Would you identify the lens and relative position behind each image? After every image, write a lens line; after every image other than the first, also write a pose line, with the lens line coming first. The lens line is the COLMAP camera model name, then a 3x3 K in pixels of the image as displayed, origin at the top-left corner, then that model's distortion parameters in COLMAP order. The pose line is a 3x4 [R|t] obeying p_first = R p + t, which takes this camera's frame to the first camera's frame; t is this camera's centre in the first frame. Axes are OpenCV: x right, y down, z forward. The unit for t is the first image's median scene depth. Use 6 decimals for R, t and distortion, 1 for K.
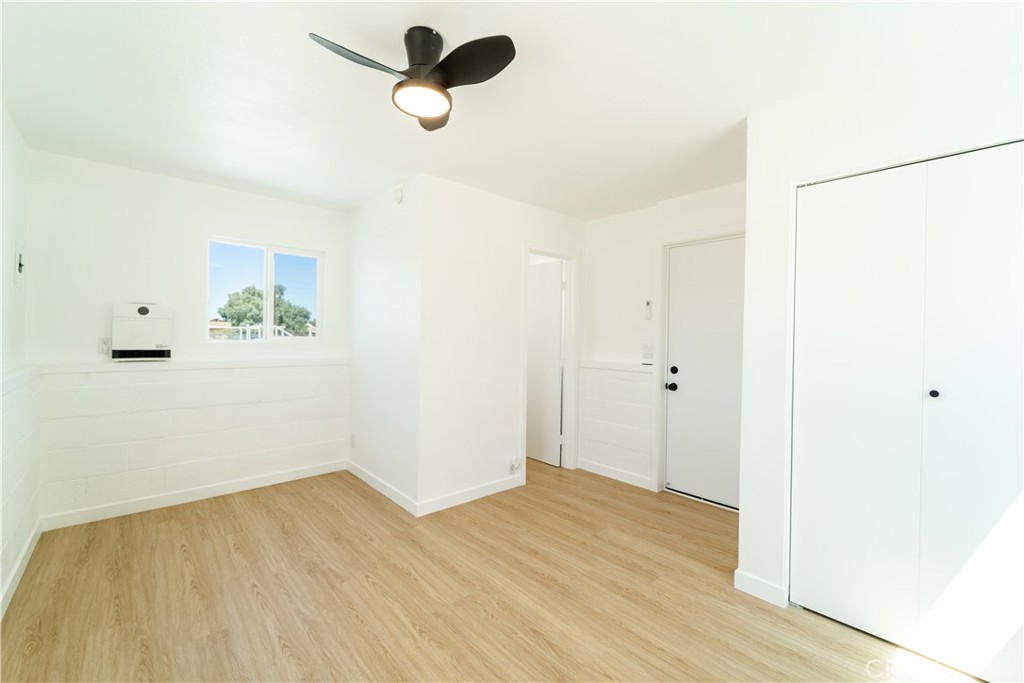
lens RADIAL K [[422.2, 0, 514.0], [0, 422.2, 337.3], [0, 0, 1]] dist [0.001695, -0.002238]
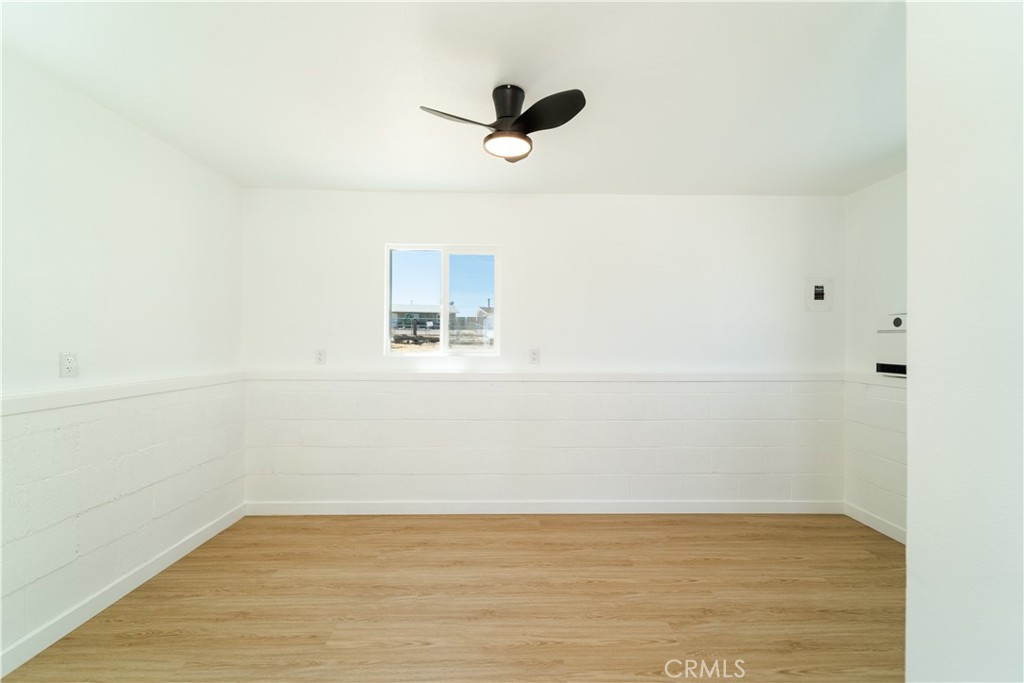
lens RADIAL K [[422.2, 0, 518.2], [0, 422.2, 342.6], [0, 0, 1]] dist [0.001695, -0.002238]
pose [[-0.649920, -0.015692, -0.759841, 0.393922], [-0.016565, 0.999842, -0.006480, 0.001648], [0.759822, 0.008375, -0.650077, 1.084623]]
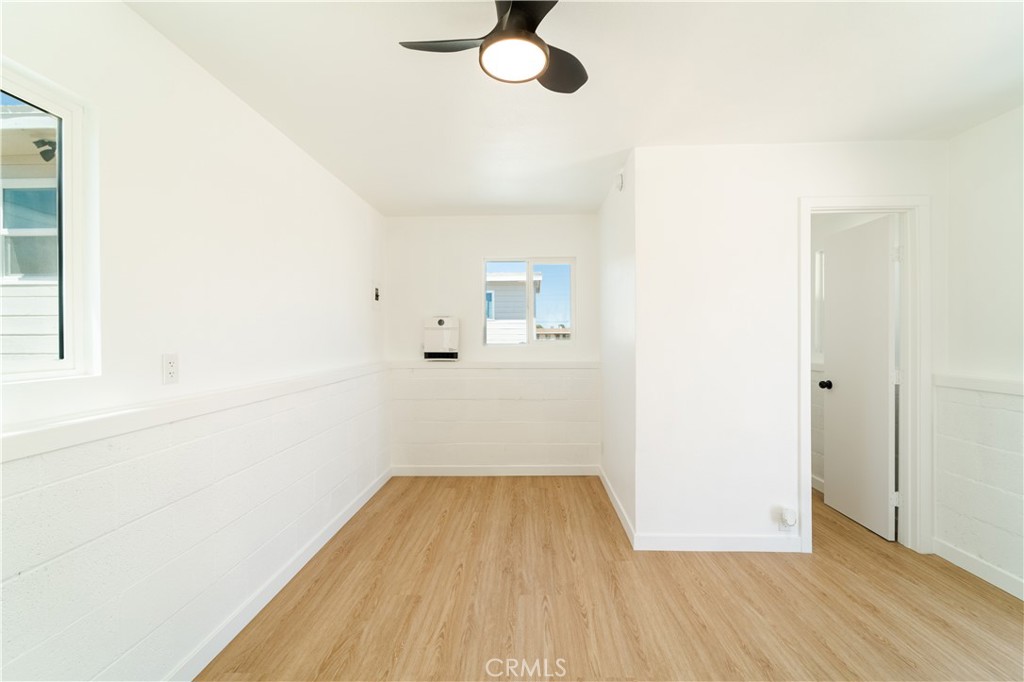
lens RADIAL K [[422.2, 0, 515.7], [0, 422.2, 339.0], [0, 0, 1]] dist [0.001695, -0.002238]
pose [[0.723720, -0.013287, -0.689966, 0.213614], [0.012921, 0.999900, -0.005702, -0.001117], [0.689973, -0.004788, 0.723819, 0.236914]]
